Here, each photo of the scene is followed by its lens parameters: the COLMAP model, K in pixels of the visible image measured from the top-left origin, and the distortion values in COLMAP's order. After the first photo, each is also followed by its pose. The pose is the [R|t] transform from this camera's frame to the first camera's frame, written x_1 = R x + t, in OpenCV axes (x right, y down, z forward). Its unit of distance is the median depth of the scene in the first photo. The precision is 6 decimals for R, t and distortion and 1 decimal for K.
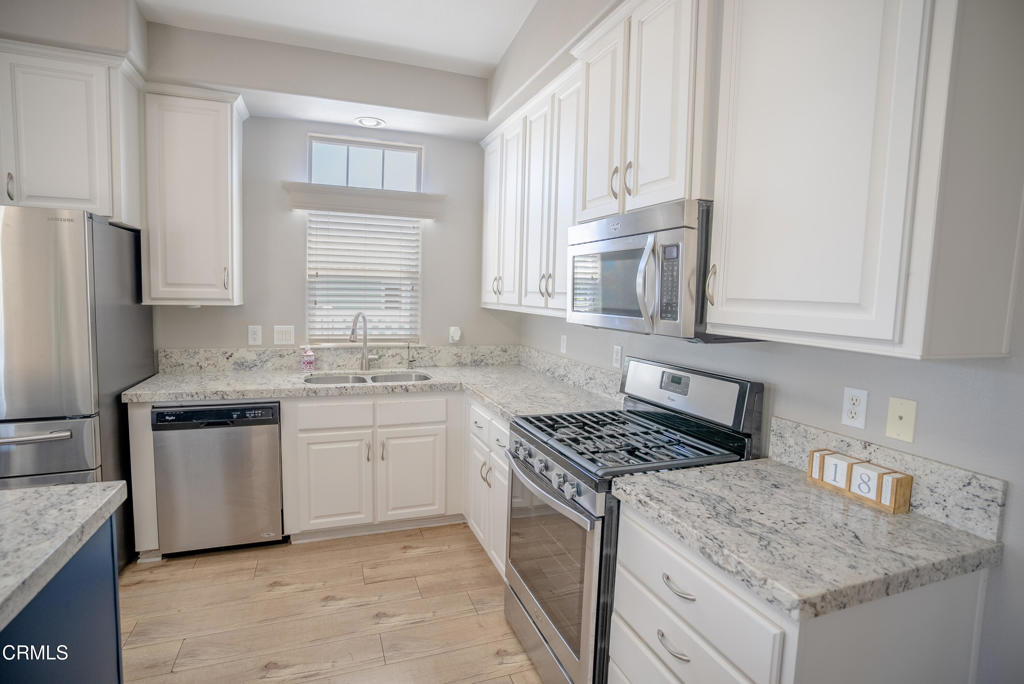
lens RADIAL K [[505.8, 0, 505.9], [0, 505.8, 336.3], [0, 0, 1]] dist [-0.085281, 0.040198]
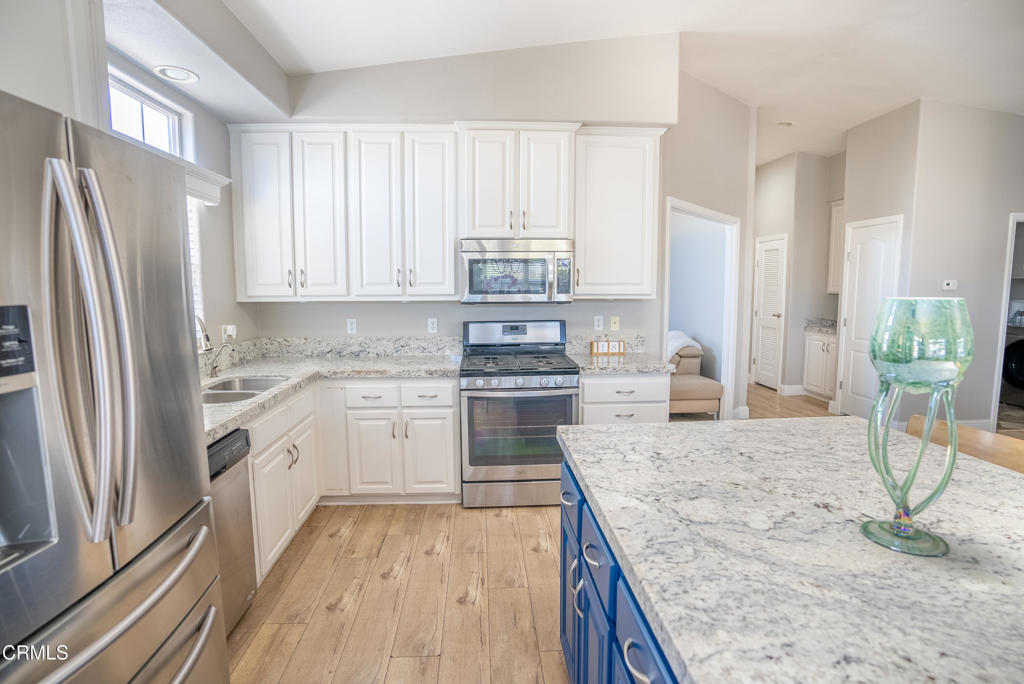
lens RADIAL K [[505.8, 0, 505.9], [0, 505.8, 336.3], [0, 0, 1]] dist [-0.085281, 0.040198]
pose [[0.299435, -0.125295, 0.945854, -1.477308], [0.092923, 0.990457, 0.101786, -0.077738], [-0.949581, 0.057413, 0.308220, 0.469685]]
